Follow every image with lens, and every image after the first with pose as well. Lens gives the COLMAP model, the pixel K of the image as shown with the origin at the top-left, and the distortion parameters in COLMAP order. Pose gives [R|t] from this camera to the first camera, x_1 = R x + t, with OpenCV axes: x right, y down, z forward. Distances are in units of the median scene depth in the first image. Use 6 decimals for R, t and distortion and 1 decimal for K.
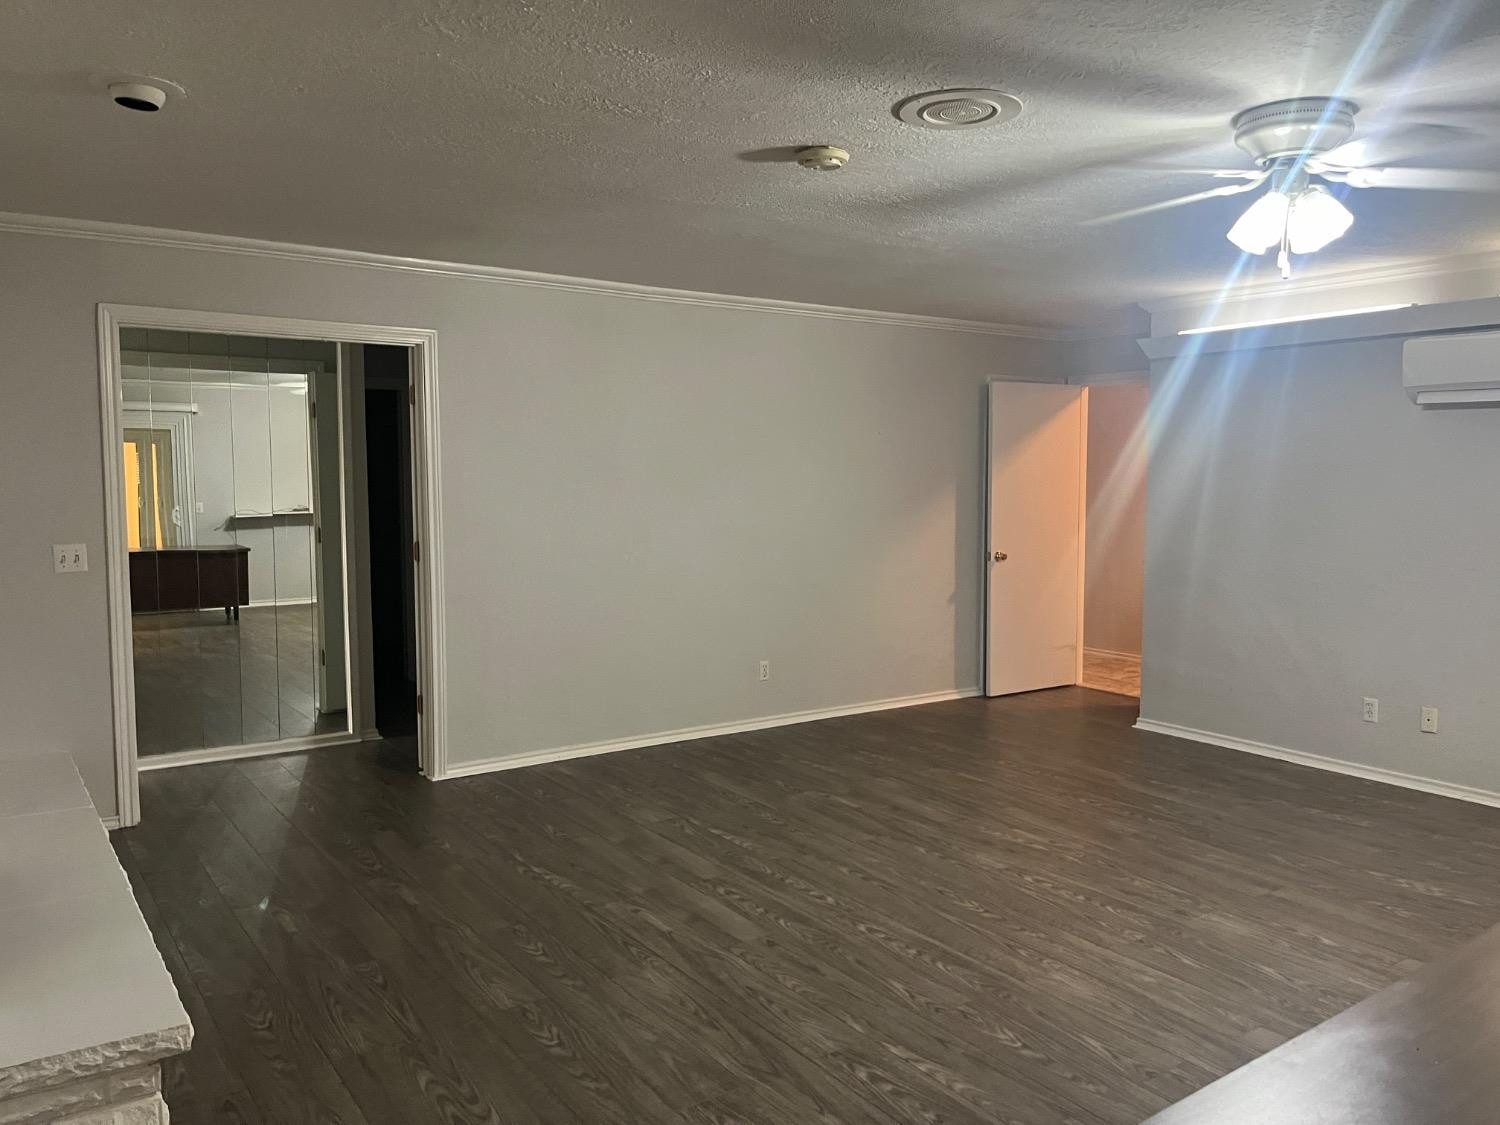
lens RADIAL K [[1134.0, 0, 754.1], [0, 1134.0, 561.0], [0, 0, 1]] dist [0.023894, -0.023168]
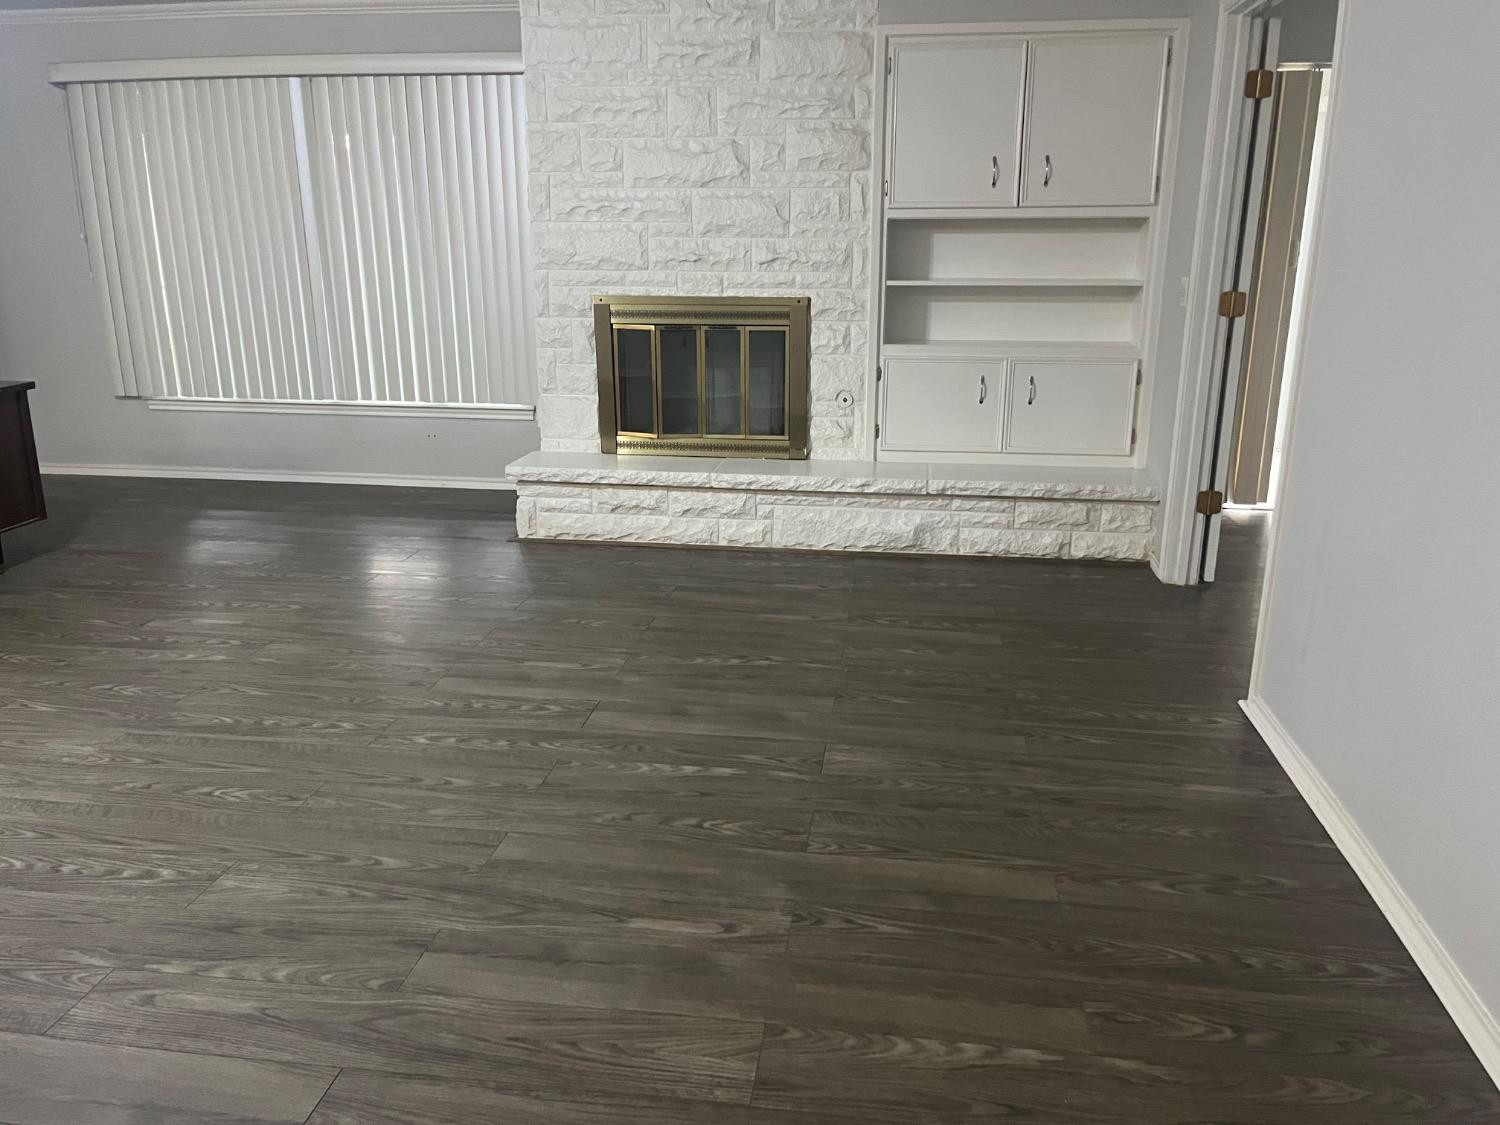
lens RADIAL K [[1134.0, 0, 753.4], [0, 1134.0, 565.1], [0, 0, 1]] dist [0.023894, -0.023168]
pose [[-0.675492, 0.200423, -0.709606, 0.404394], [-0.062862, 0.943195, 0.326238, -0.078487], [0.734683, 0.264979, -0.624522, 1.480158]]
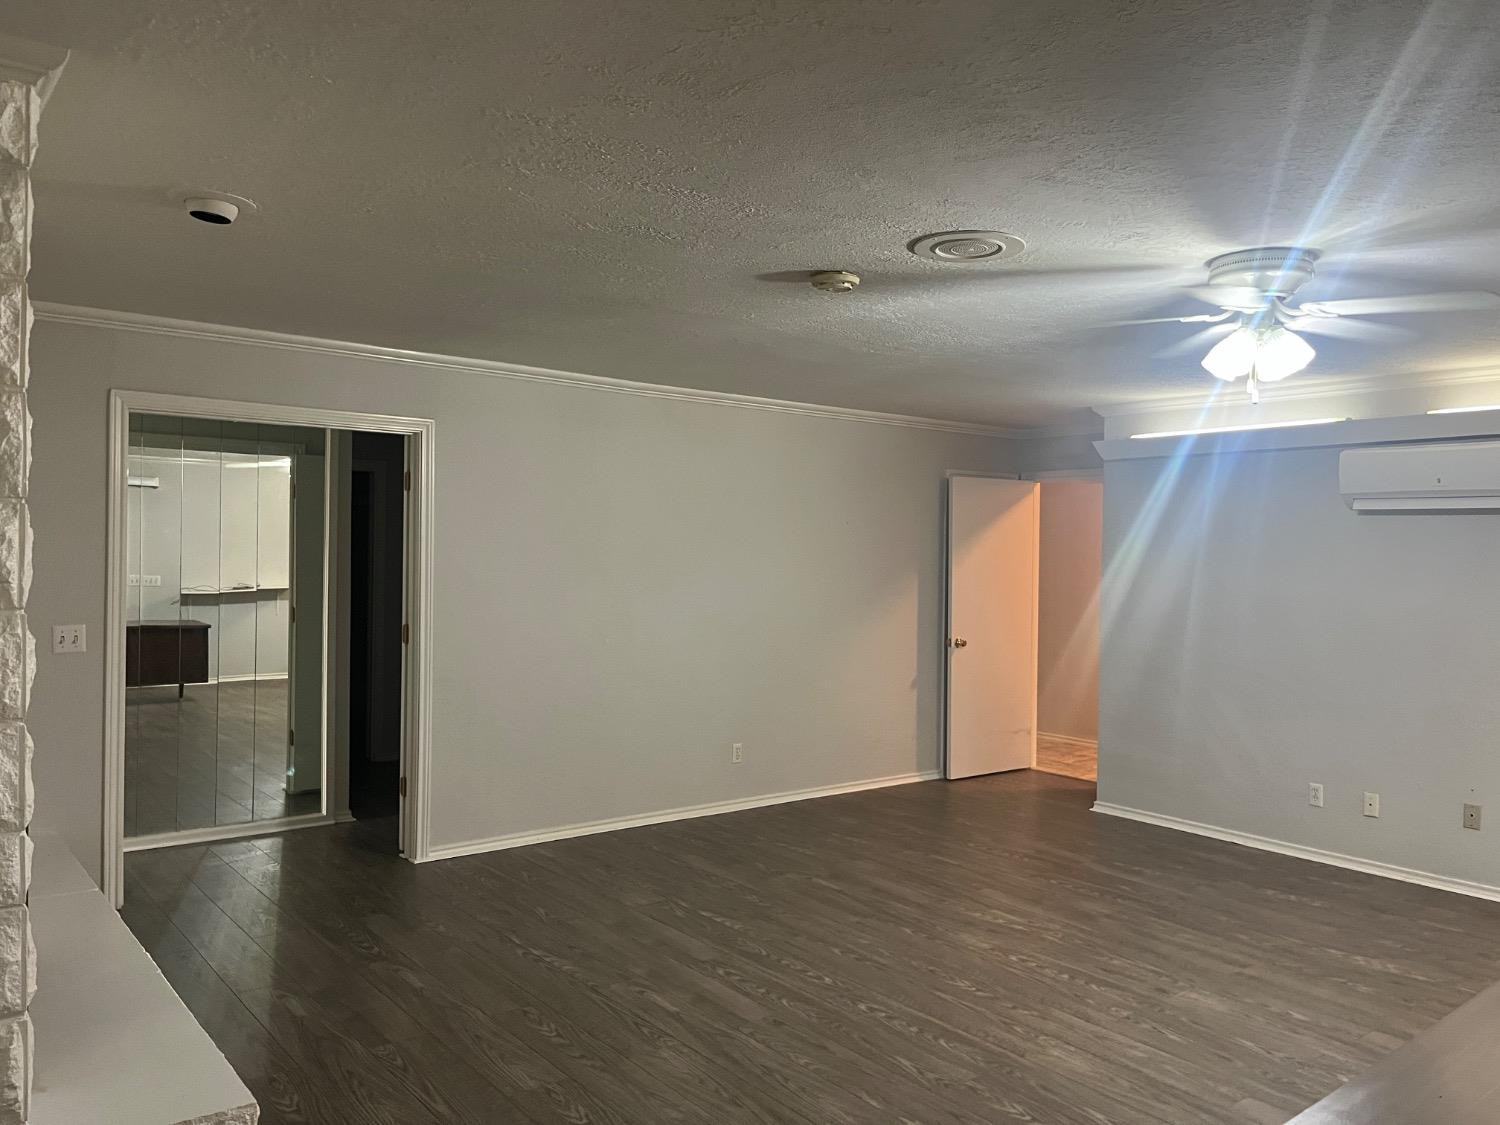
lens RADIAL K [[1134.0, 0, 752.2], [0, 1134.0, 557.3], [0, 0, 1]] dist [0.023894, -0.023168]
pose [[0.997952, 0.016340, 0.061846, -0.065333], [-0.011845, 0.997308, -0.072361, -0.008519], [-0.062862, 0.071480, 0.995459, -0.047482]]
